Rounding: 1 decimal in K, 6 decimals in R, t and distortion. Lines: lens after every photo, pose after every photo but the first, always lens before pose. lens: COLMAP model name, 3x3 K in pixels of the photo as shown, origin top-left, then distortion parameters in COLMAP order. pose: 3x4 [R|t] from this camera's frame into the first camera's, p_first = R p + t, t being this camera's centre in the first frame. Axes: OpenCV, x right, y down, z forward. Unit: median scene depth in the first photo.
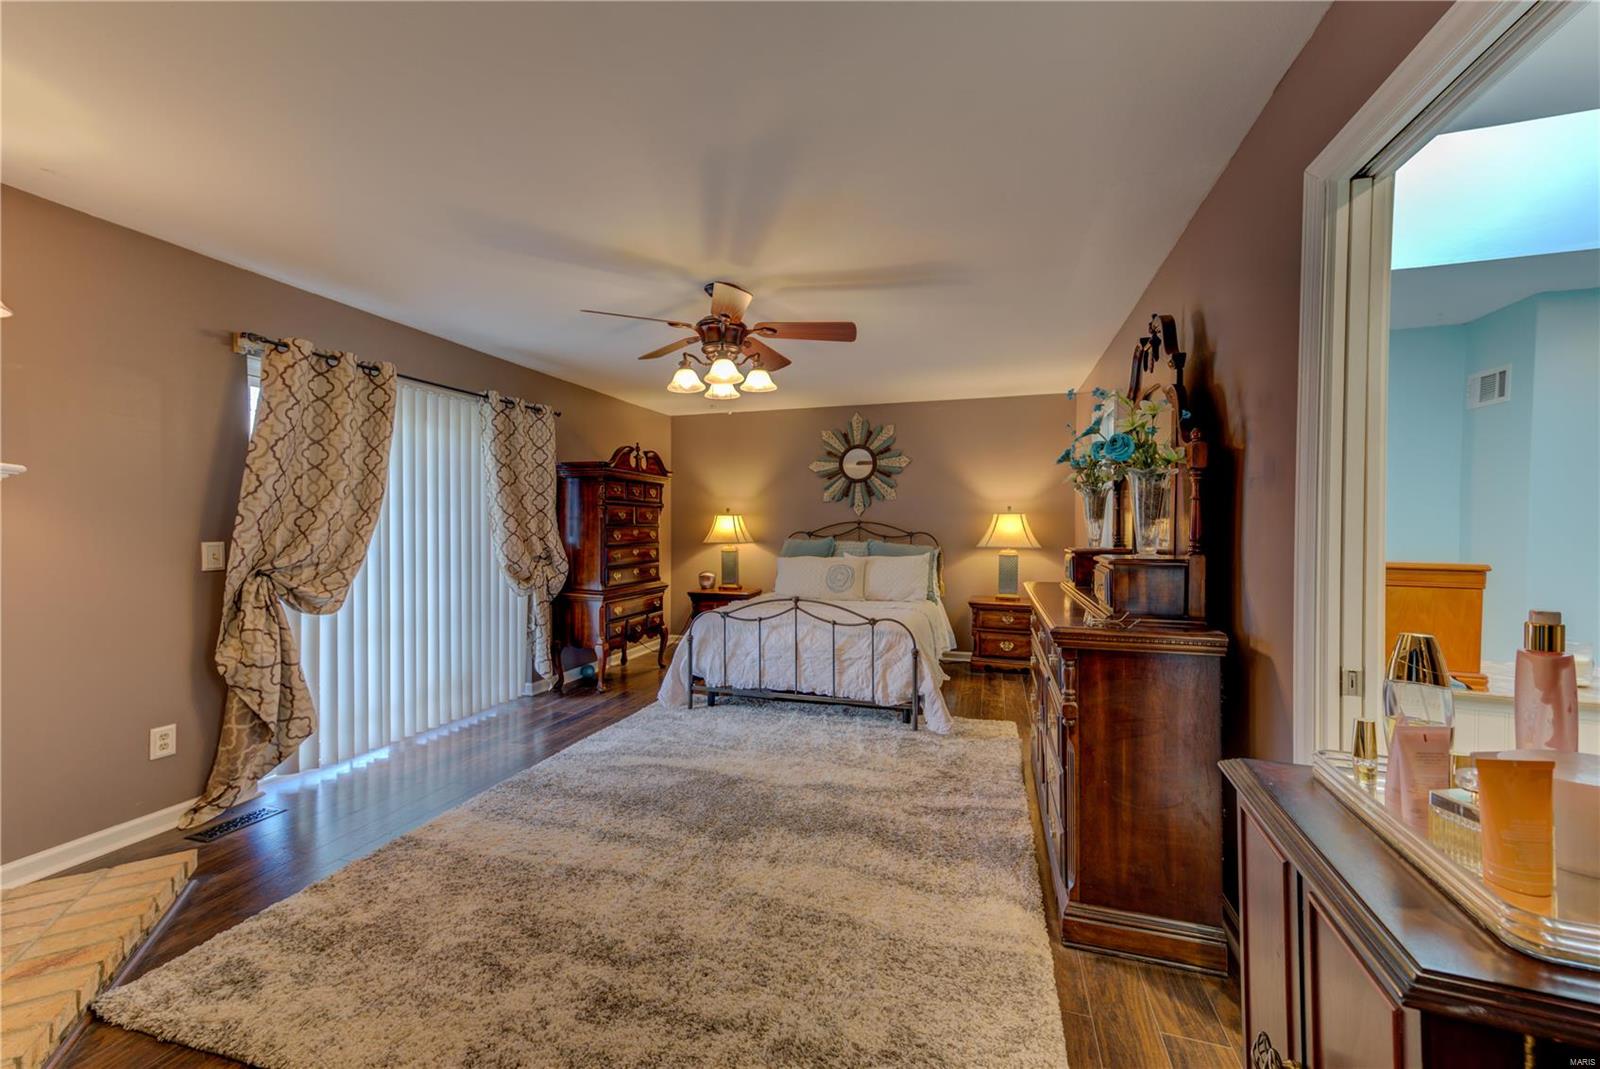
lens RADIAL K [[624.7, 0, 802.3], [0, 624.7, 529.0], [0, 0, 1]] dist [0.018063, -0.000213]
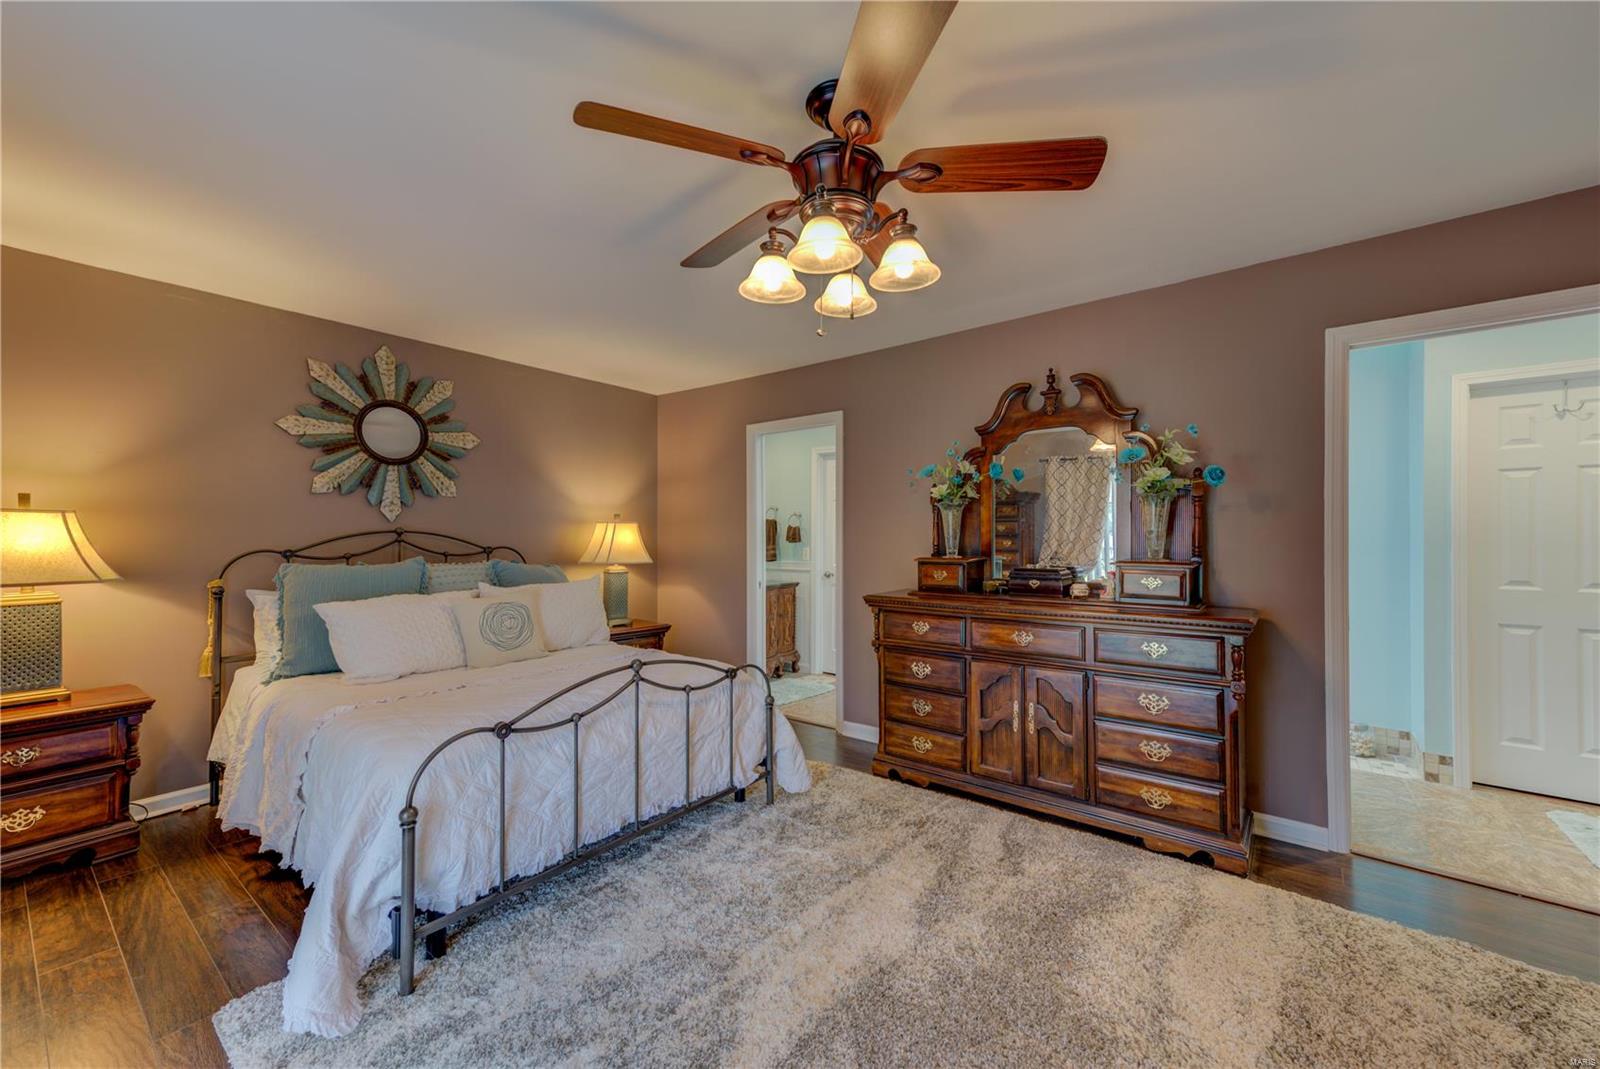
lens RADIAL K [[624.7, 0, 804.7], [0, 624.7, 540.2], [0, 0, 1]] dist [0.018063, -0.000213]
pose [[0.366916, -0.006003, 0.930235, -0.323187], [0.011485, 0.999932, 0.001923, -0.000111], [-0.930183, 0.009978, 0.366960, 0.426316]]
